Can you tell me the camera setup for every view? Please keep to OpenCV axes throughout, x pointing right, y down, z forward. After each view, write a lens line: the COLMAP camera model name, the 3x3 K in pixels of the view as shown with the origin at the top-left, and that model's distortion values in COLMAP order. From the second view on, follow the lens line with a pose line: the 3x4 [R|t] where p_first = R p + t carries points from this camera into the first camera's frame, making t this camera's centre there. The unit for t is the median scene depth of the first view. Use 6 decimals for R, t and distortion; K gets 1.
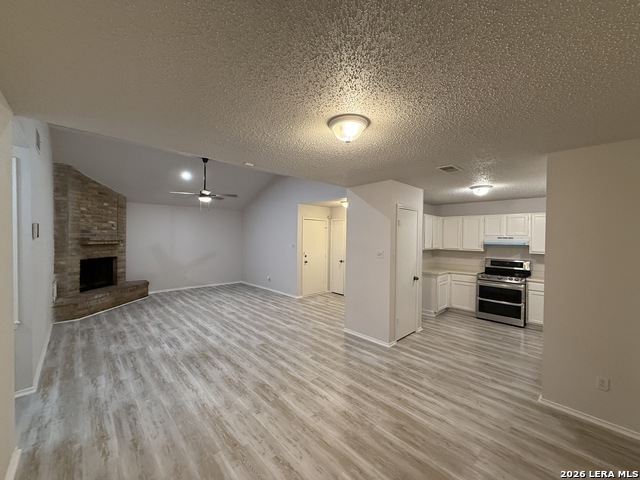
lens RADIAL K [[256.8, 0, 318.6], [0, 256.8, 238.3], [0, 0, 1]] dist [0.002479, 0.000545]
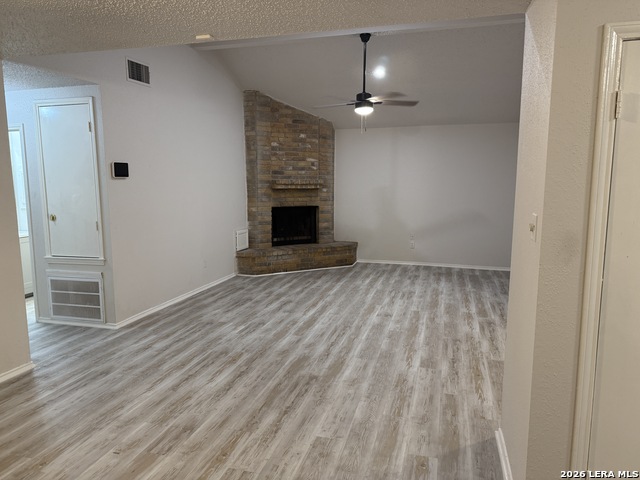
lens RADIAL K [[447.2, 0, 320.0], [0, 447.2, 240.0], [0, 0, 1]] dist [0.169055, -0.307584]
pose [[0.508022, 0.107559, -0.854602, 0.431560], [-0.001166, 0.992258, 0.124191, 0.008973], [0.861343, -0.062095, 0.504214, 0.419958]]
